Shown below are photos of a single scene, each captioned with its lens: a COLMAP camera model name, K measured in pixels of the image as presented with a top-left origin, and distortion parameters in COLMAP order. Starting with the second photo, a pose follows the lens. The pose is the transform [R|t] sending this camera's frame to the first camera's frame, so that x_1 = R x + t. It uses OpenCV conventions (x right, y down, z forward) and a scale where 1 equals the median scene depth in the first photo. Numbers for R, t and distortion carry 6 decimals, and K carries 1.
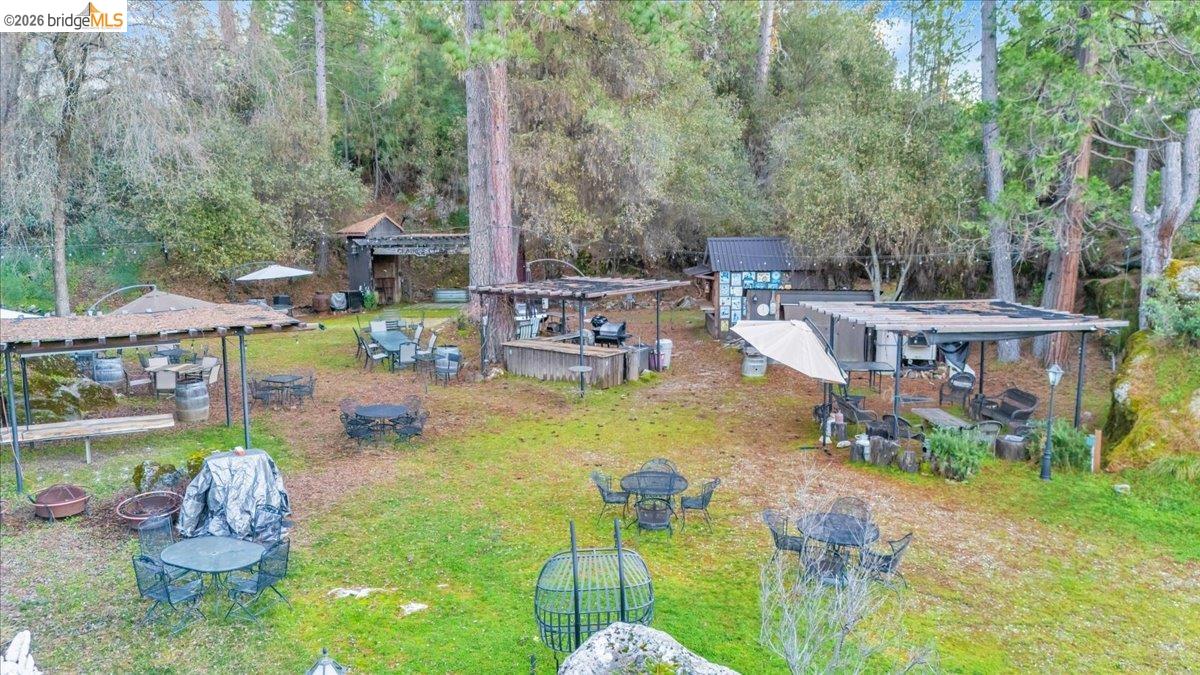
lens RADIAL K [[892.5, 0, 600.1], [0, 892.5, 340.7], [0, 0, 1]] dist [0.077433, -0.014791]
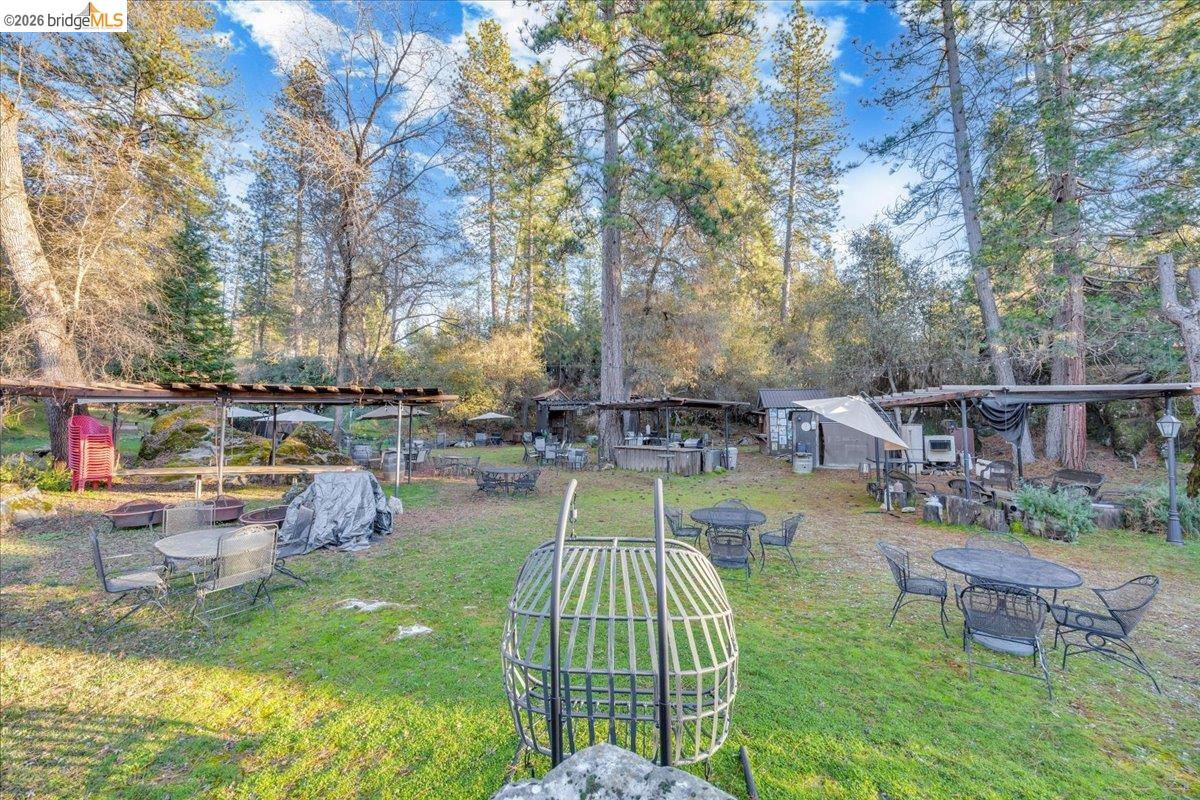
lens RADIAL K [[459.4, 0, 597.8], [0, 459.4, 401.0], [0, 0, 1]] dist [-0.001568, 0.000944]
pose [[0.979610, -0.009537, -0.200683, 0.014566], [-0.030724, 0.980013, -0.196546, 0.083730], [0.198546, 0.198704, 0.959738, 0.293063]]
